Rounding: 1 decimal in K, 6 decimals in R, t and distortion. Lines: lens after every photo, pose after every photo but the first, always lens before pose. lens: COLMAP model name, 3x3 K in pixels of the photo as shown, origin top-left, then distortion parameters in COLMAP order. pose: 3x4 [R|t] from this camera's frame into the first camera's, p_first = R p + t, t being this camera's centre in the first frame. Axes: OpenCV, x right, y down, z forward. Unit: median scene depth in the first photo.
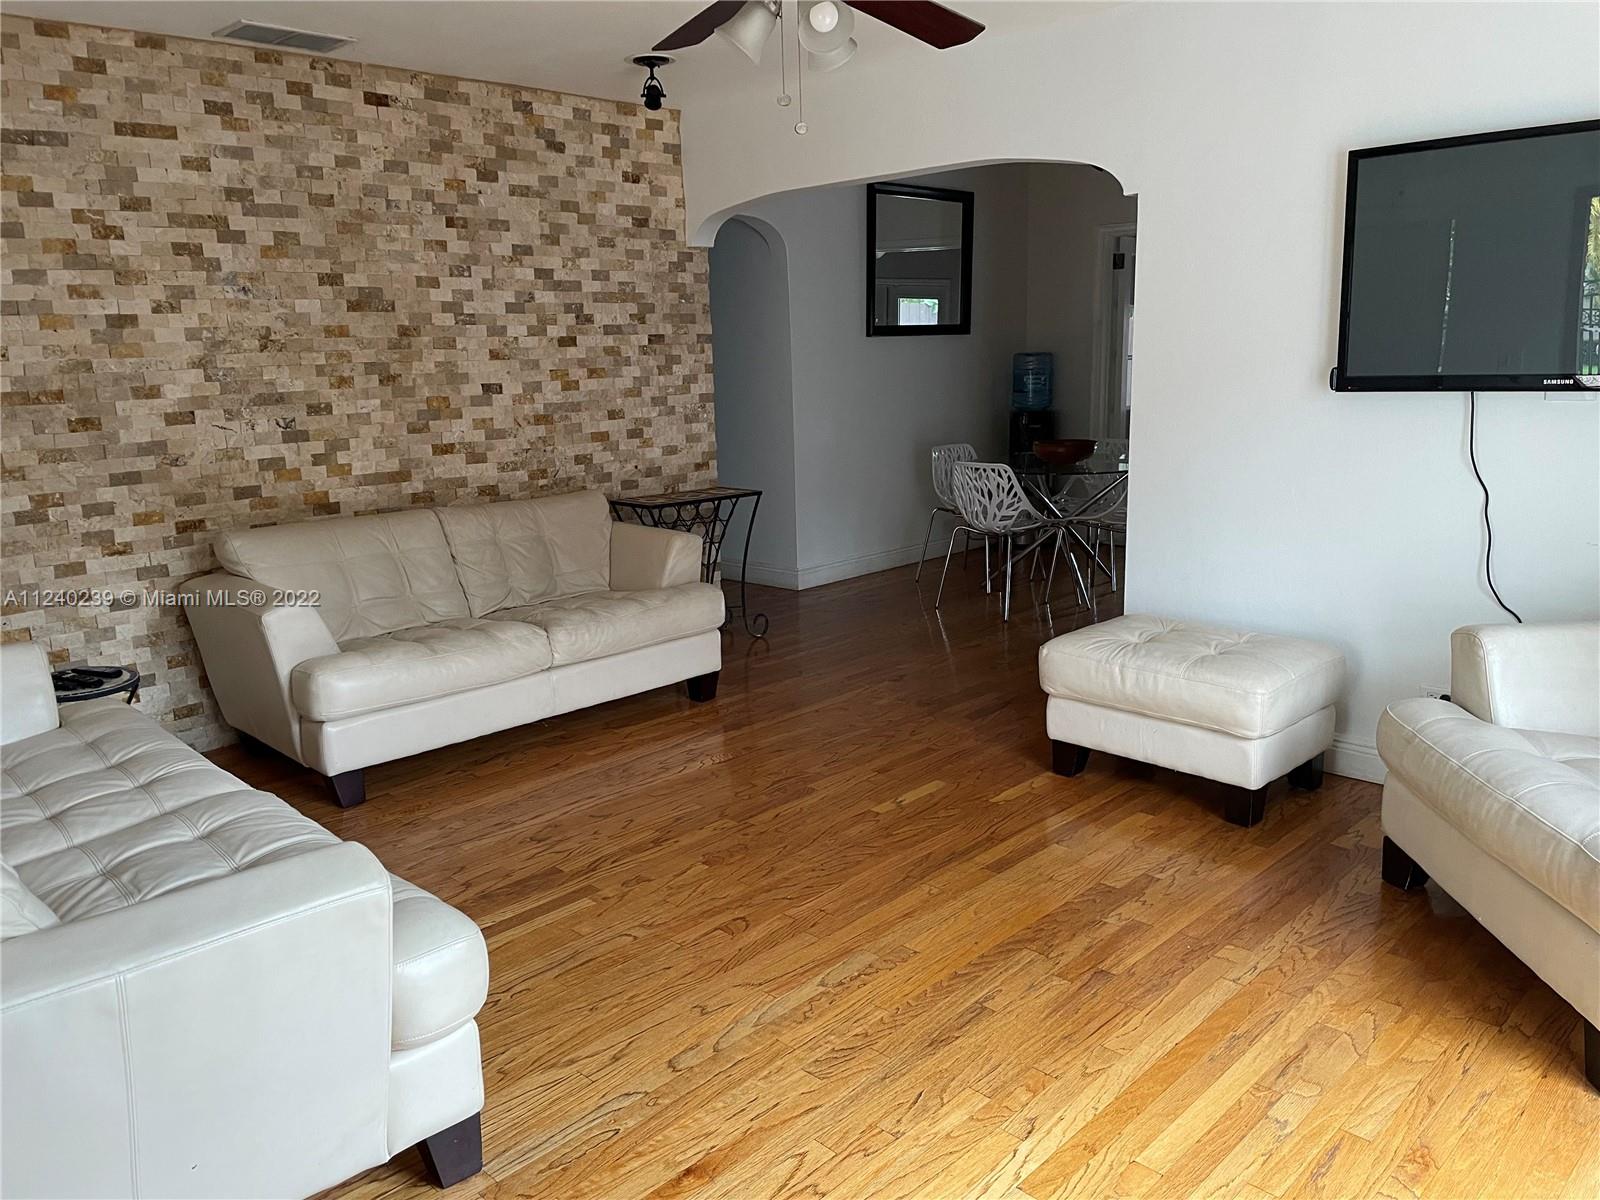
lens RADIAL K [[1221.9, 0, 800.2], [0, 1221.9, 598.4], [0, 0, 1]] dist [0.052114, -0.087350]
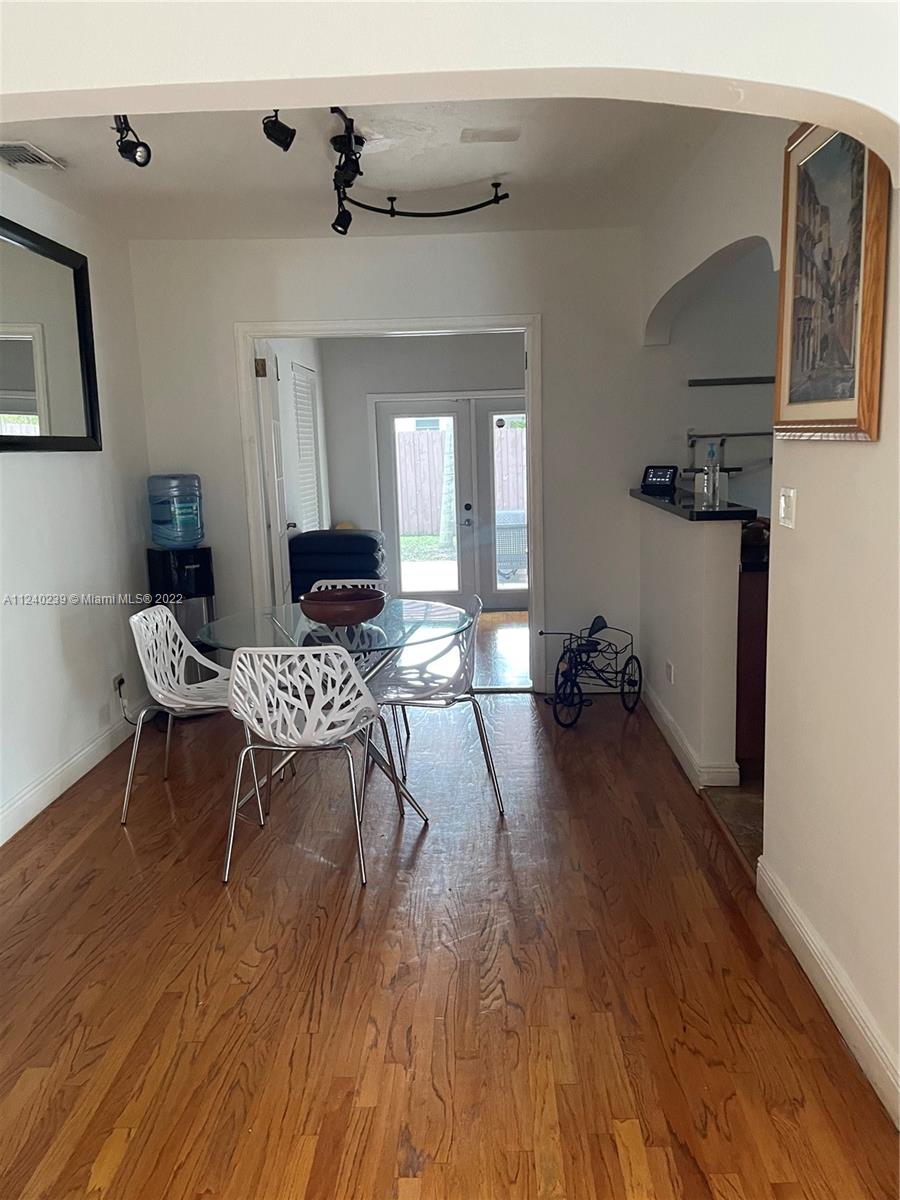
lens RADIAL K [[916.4, 0, 451.1], [0, 916.4, 598.8], [0, 0, 1]] dist [0.052114, -0.087350]
pose [[0.732954, -0.112673, 0.670883, -0.108417], [0.153620, 0.988128, -0.001880, -0.121780], [-0.662706, 0.104439, 0.741561, 0.589748]]
